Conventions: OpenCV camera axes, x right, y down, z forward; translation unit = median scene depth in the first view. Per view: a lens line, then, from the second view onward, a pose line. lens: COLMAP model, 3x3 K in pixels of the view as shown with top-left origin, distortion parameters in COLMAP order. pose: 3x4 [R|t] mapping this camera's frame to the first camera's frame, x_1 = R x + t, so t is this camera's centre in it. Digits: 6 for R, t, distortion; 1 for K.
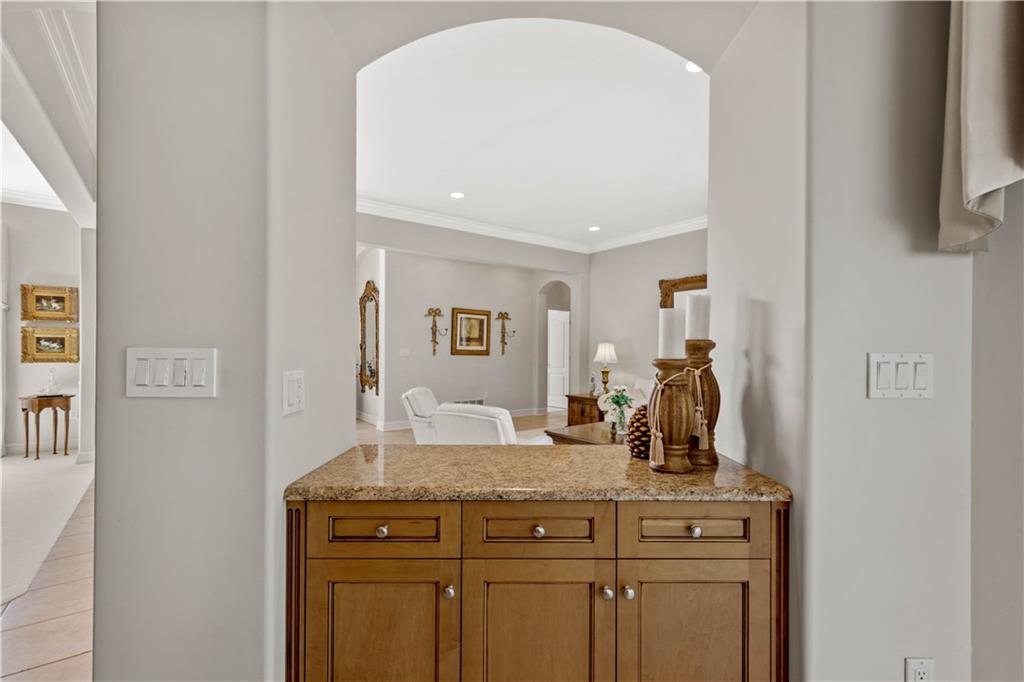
lens RADIAL K [[447.4, 0, 514.6], [0, 447.4, 346.8], [0, 0, 1]] dist [0.003756, -0.000293]
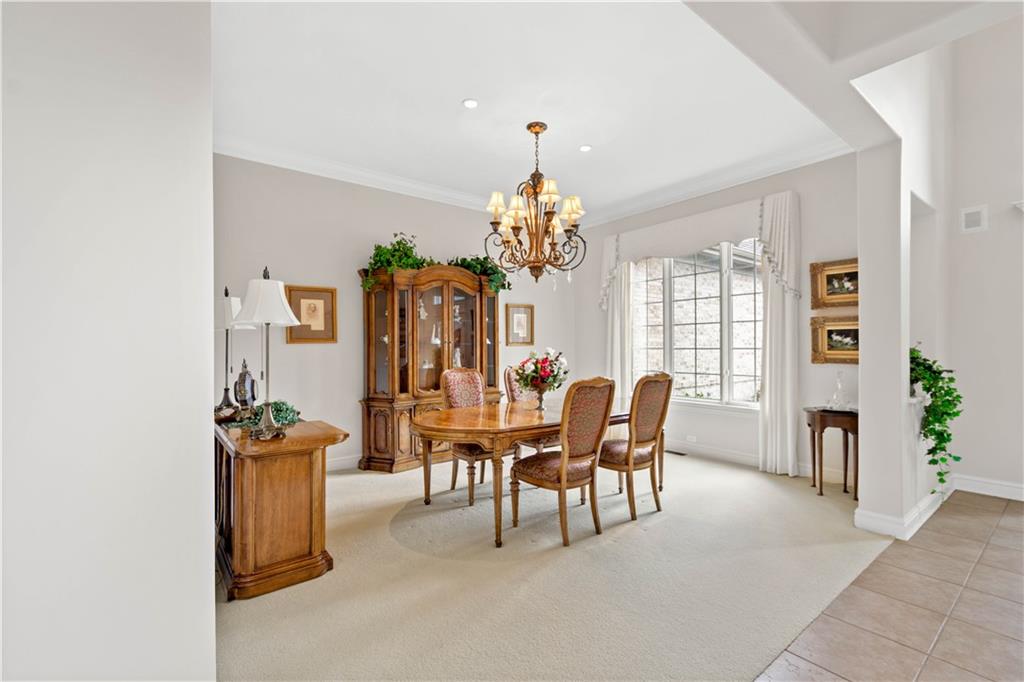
lens RADIAL K [[447.4, 0, 520.0], [0, 447.4, 348.6], [0, 0, 1]] dist [0.003756, -0.000293]
pose [[0.015525, -0.001866, -0.999878, -0.226143], [0.009192, 0.999956, -0.001724, 0.004670], [0.999837, -0.009164, 0.015541, 0.336335]]
